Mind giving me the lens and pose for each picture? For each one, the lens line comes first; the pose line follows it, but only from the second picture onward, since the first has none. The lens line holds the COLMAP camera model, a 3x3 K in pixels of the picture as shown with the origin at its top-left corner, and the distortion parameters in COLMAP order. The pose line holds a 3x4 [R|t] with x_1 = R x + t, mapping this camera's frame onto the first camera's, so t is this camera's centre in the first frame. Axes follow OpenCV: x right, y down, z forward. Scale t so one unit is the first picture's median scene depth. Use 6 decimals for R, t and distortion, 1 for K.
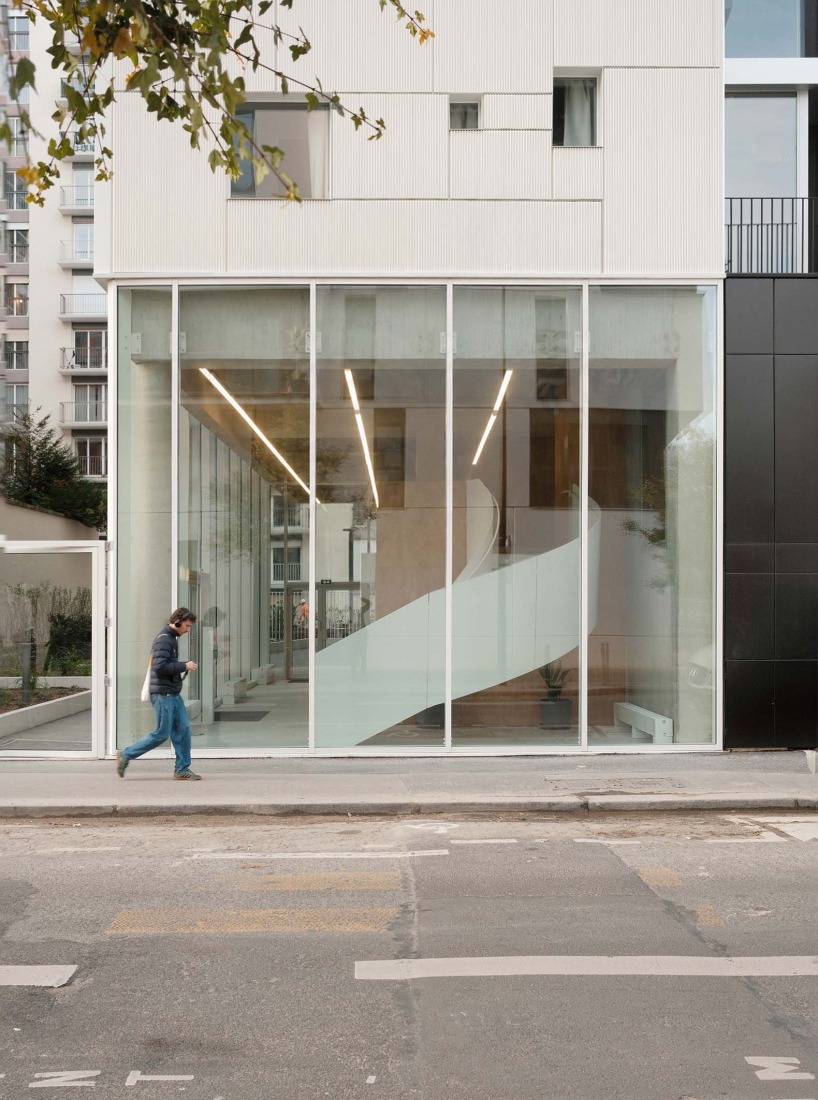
lens RADIAL K [[1033.1, 0, 411.8], [0, 1033.1, 580.7], [0, 0, 1]] dist [-0.031563, 0.000979]
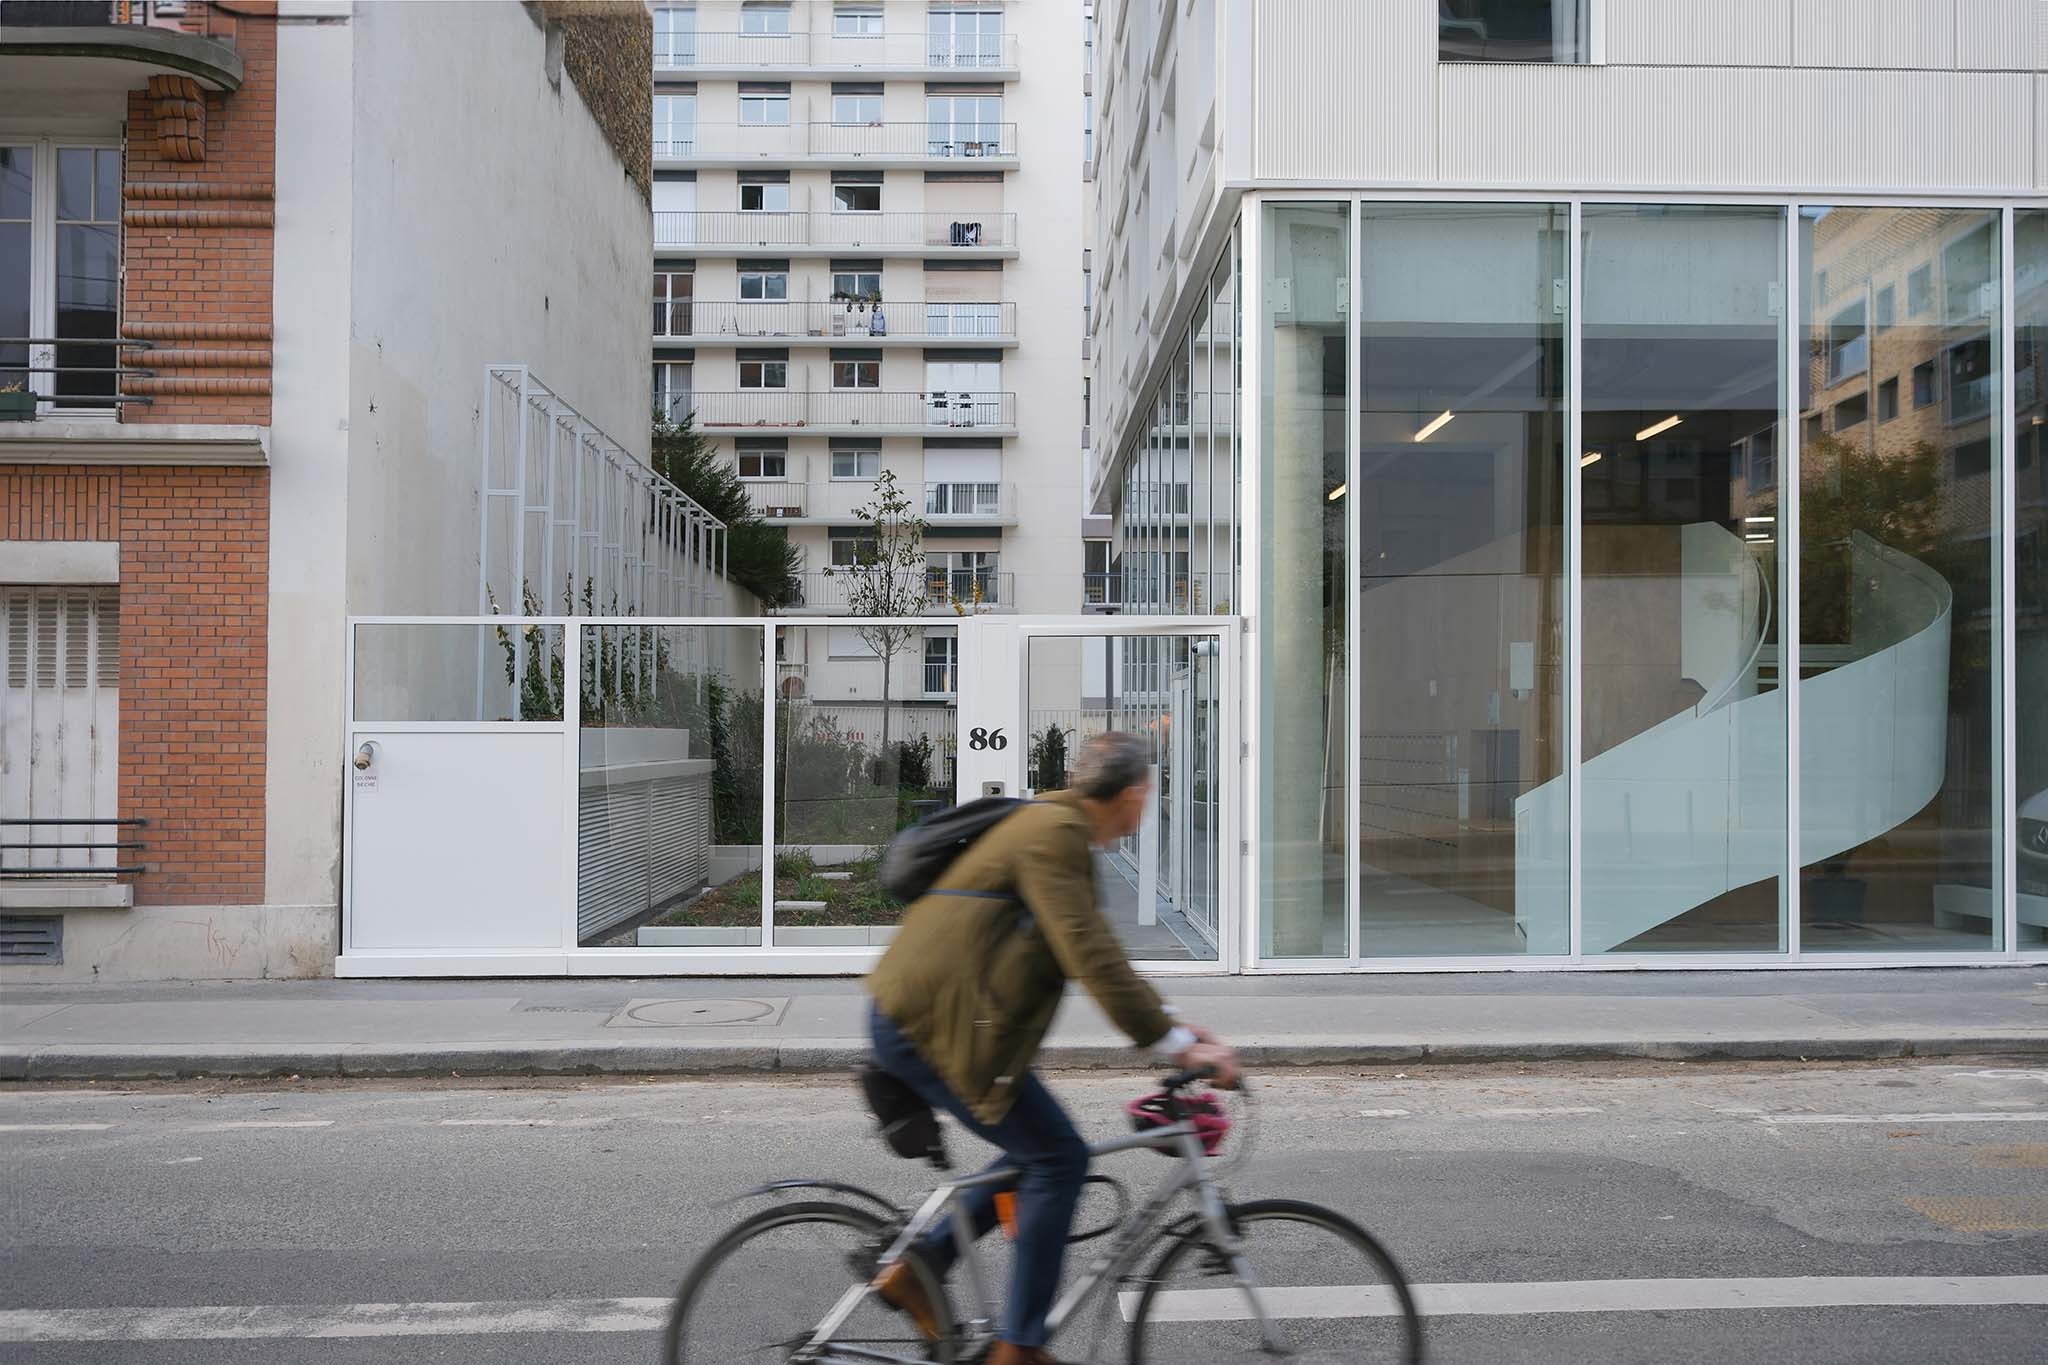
lens RADIAL K [[1729.1, 0, 1024.0], [0, 1729.1, 682.5], [0, 0, 1]] dist [-0.034992, 0.002716]
pose [[0.999992, 0.003964, -0.001132, -0.526390], [-0.003971, 0.999972, -0.006268, 0.009019], [0.001107, 0.006272, 0.999980, -0.031895]]
